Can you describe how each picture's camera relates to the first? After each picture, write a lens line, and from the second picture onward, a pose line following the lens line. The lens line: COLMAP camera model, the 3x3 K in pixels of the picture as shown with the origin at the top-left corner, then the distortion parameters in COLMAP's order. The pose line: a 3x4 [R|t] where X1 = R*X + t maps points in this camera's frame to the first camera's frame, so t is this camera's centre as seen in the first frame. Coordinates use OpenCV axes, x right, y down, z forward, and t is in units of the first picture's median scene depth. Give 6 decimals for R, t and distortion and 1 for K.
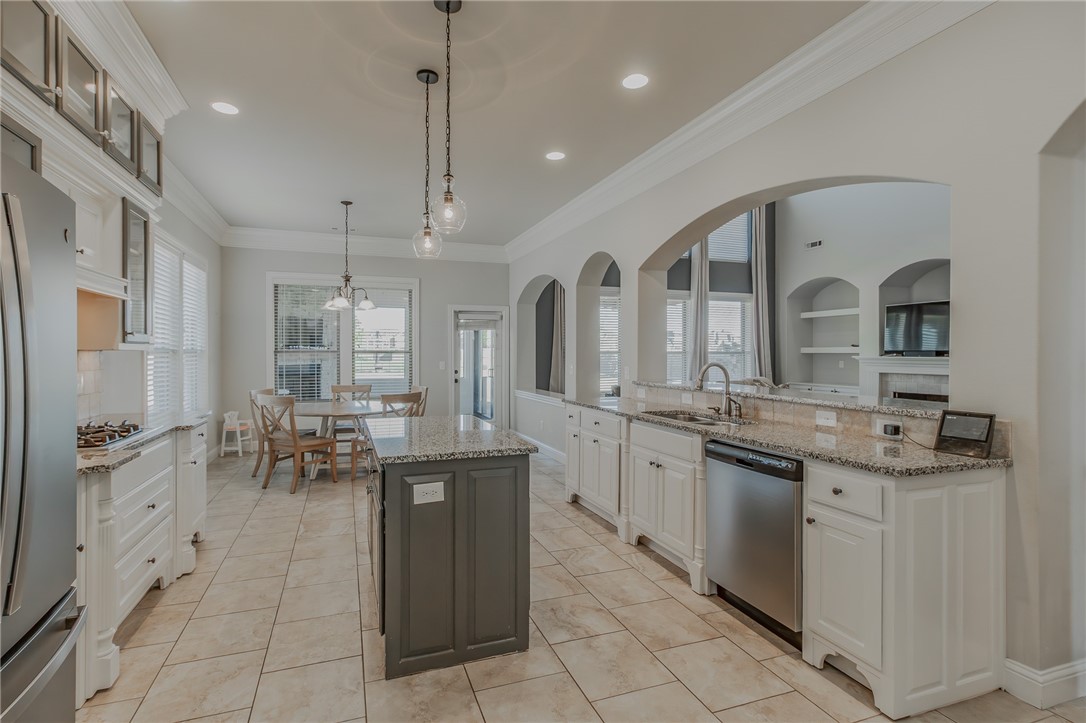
lens RADIAL K [[503.8, 0, 516.4], [0, 503.8, 354.6], [0, 0, 1]] dist [-0.001943, -0.000514]
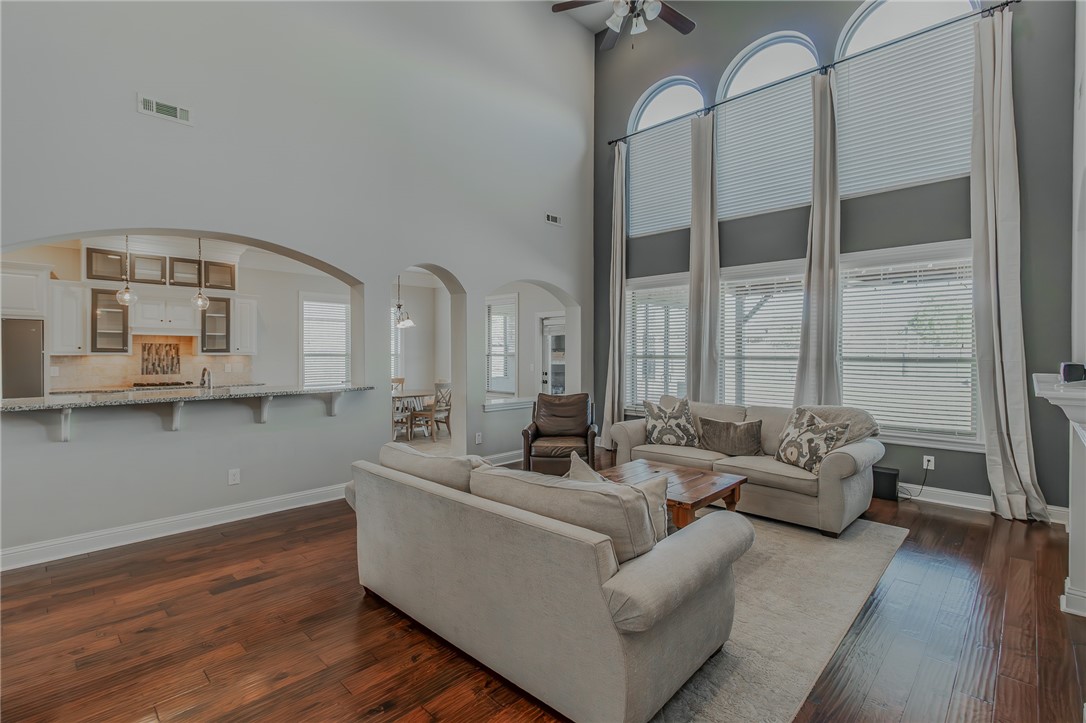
lens RADIAL K [[503.8, 0, 553.2], [0, 503.8, 354.8], [0, 0, 1]] dist [-0.001943, -0.000514]
pose [[0.465875, 0.004724, -0.884838, 0.949424], [-0.004385, 0.999986, 0.003030, -0.011008], [0.884840, 0.002468, 0.465889, 0.560694]]
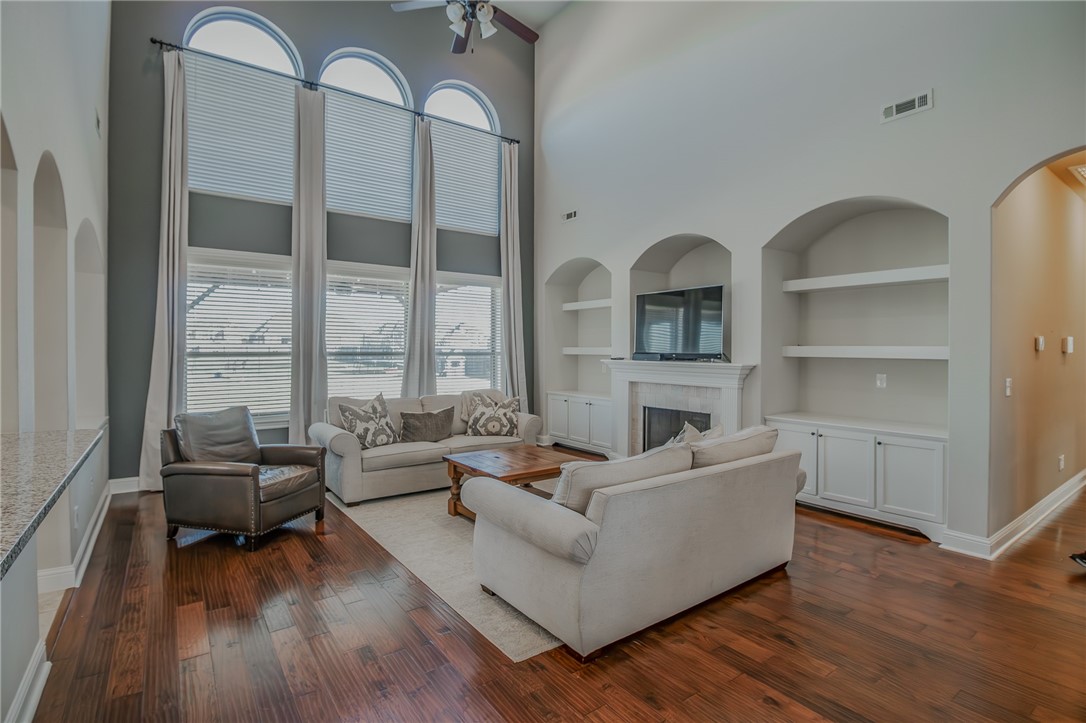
lens RADIAL K [[503.8, 0, 527.9], [0, 503.8, 354.2], [0, 0, 1]] dist [-0.001943, -0.000514]
pose [[0.964456, -0.000071, 0.264244, 0.404095], [-0.002035, 0.999968, 0.007695, -0.011820], [-0.264237, -0.007960, 0.964425, 0.325421]]
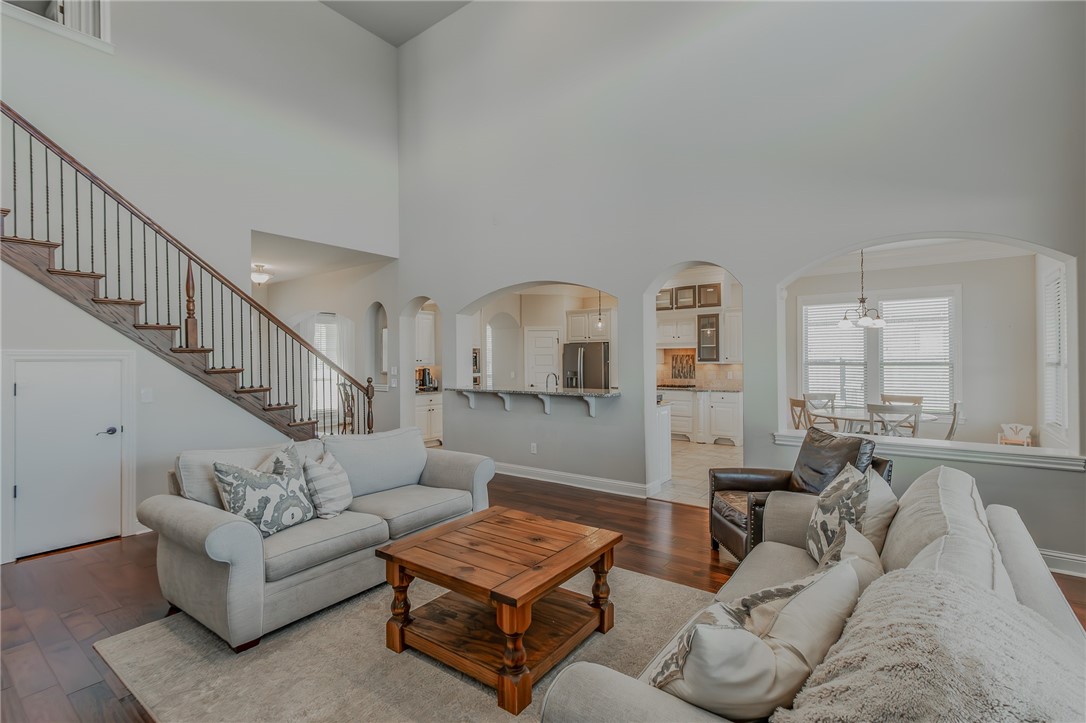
lens RADIAL K [[503.8, 0, 532.5], [0, 503.8, 358.4], [0, 0, 1]] dist [-0.001943, -0.000514]
pose [[-0.832712, 0.003184, -0.553698, 0.729480], [0.004736, 0.999988, -0.001371, -0.017397], [0.553687, -0.003764, -0.832717, 1.220998]]
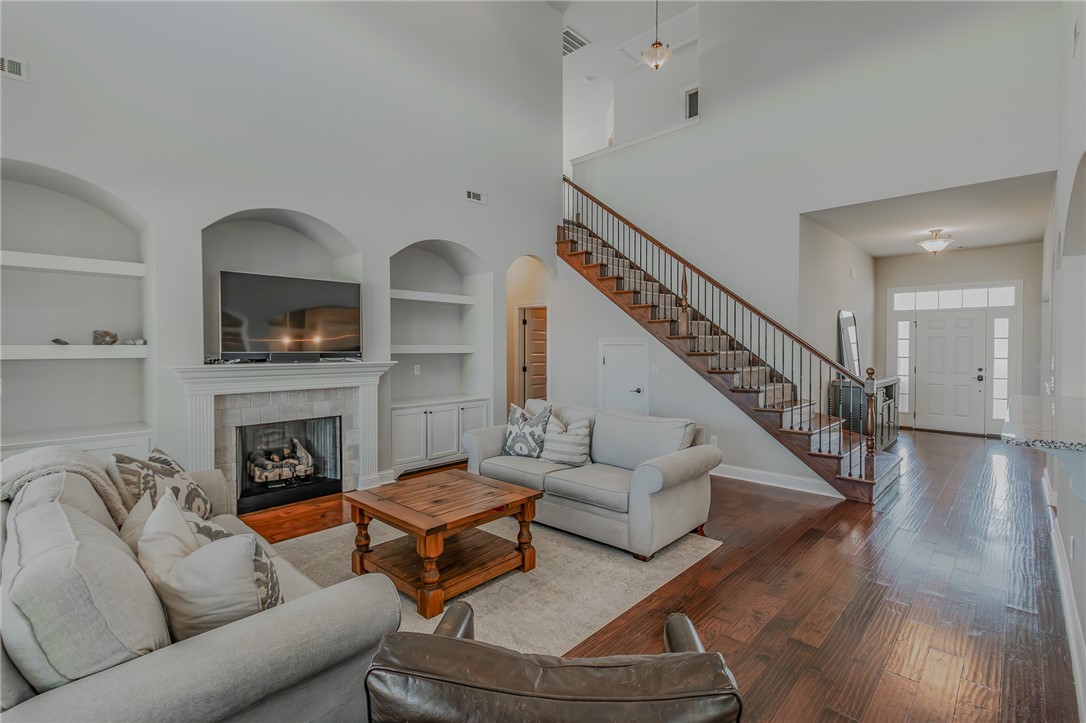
lens RADIAL K [[503.8, 0, 534.9], [0, 503.8, 361.9], [0, 0, 1]] dist [-0.001943, -0.000514]
pose [[-0.445985, -0.029688, 0.894548, 0.109941], [0.001003, 0.999433, 0.033669, -0.017916], [-0.895040, 0.015914, -0.445702, 1.030646]]
